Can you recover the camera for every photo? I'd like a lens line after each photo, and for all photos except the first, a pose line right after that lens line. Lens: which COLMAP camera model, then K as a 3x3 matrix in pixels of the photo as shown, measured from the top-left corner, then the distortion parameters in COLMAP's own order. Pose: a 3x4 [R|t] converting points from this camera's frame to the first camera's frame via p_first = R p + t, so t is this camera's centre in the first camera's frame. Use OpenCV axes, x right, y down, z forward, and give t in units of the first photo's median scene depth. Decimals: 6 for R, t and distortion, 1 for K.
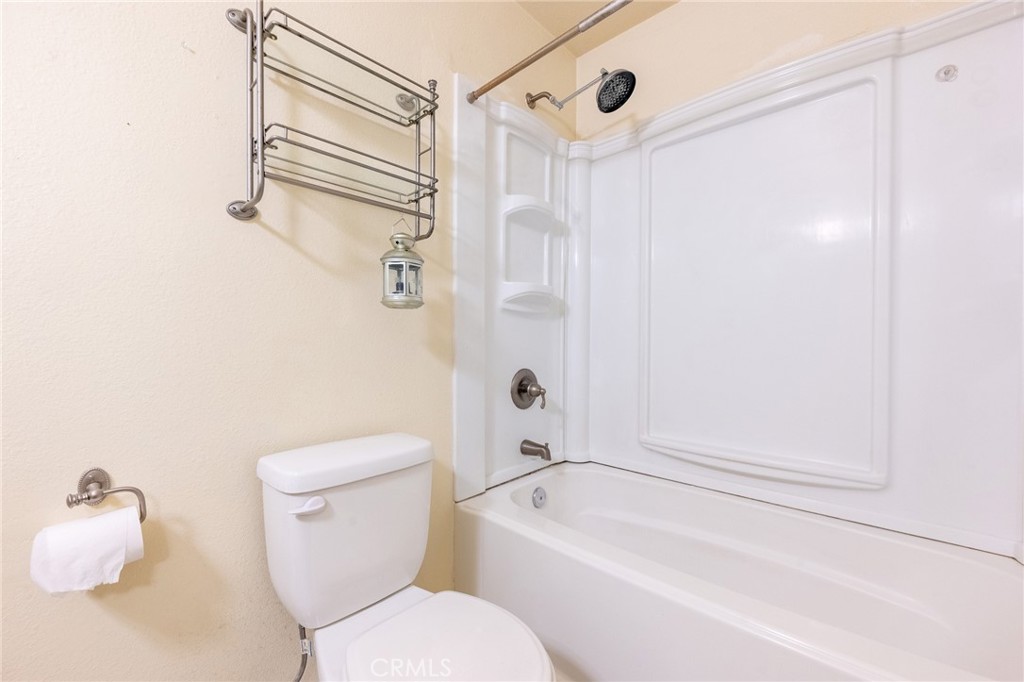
lens RADIAL K [[406.6, 0, 521.1], [0, 406.6, 353.0], [0, 0, 1]] dist [0.001474, -0.000047]
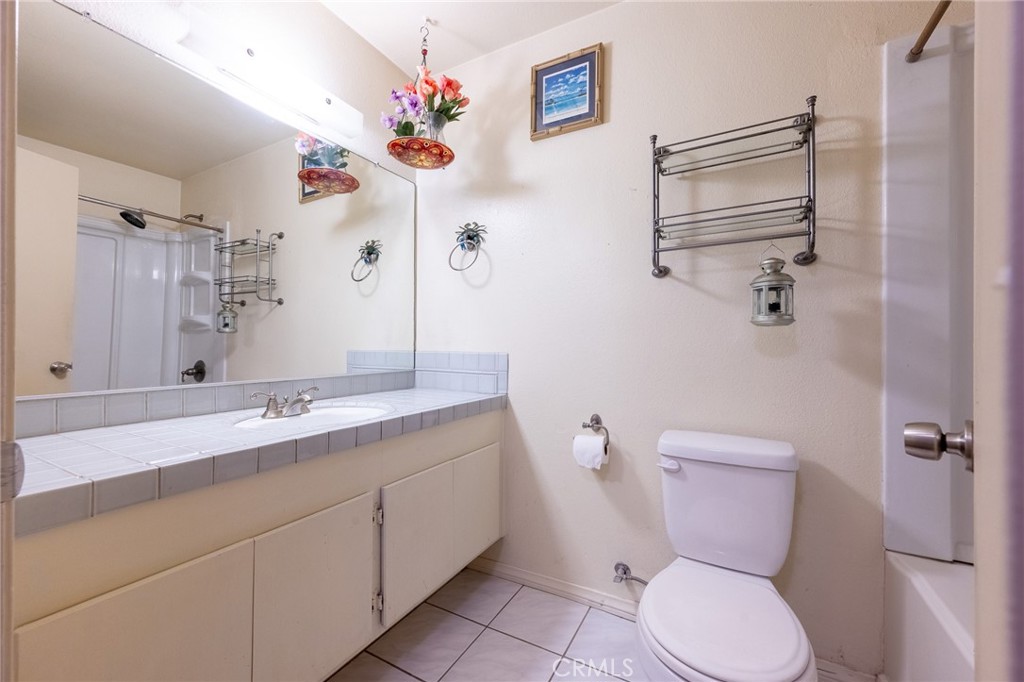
lens RADIAL K [[406.6, 0, 503.3], [0, 406.6, 377.1], [0, 0, 1]] dist [0.001474, -0.000047]
pose [[0.216016, 0.063949, -0.974293, 0.652607], [-0.039703, 0.997603, 0.056676, -0.004925], [0.975582, 0.026439, 0.218037, 0.054777]]
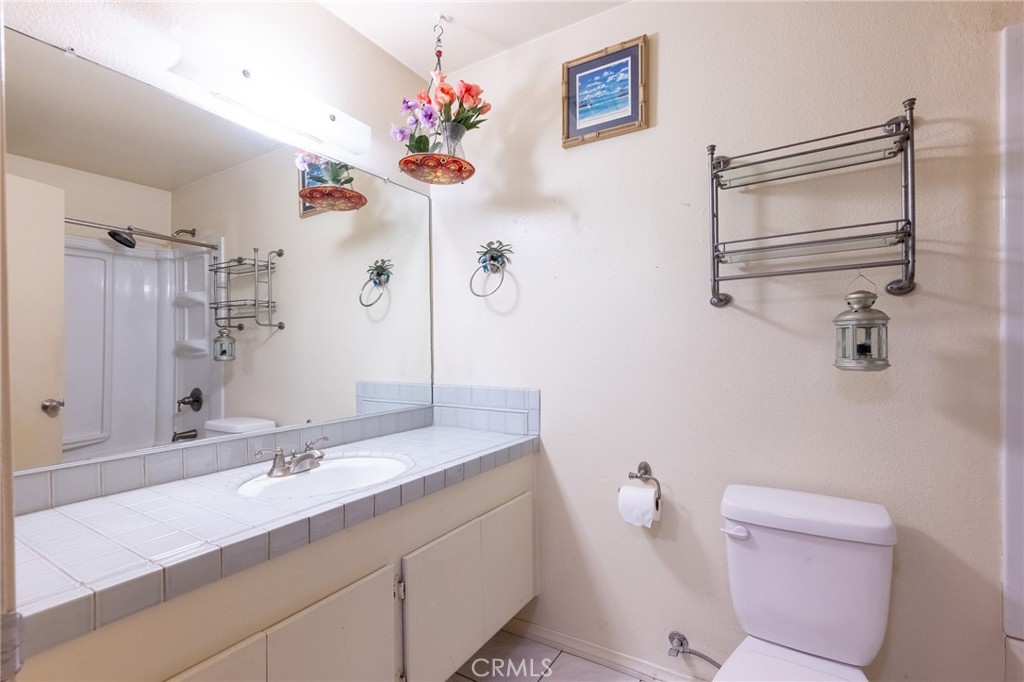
lens RADIAL K [[459.6, 0, 501.9], [0, 459.6, 382.5], [0, 0, 1]] dist [-0.002376, 0.001791]
pose [[0.168605, 0.069441, -0.983235, 0.612767], [-0.016333, 0.997575, 0.067653, -0.145704], [0.985548, 0.004653, 0.169331, 0.023167]]
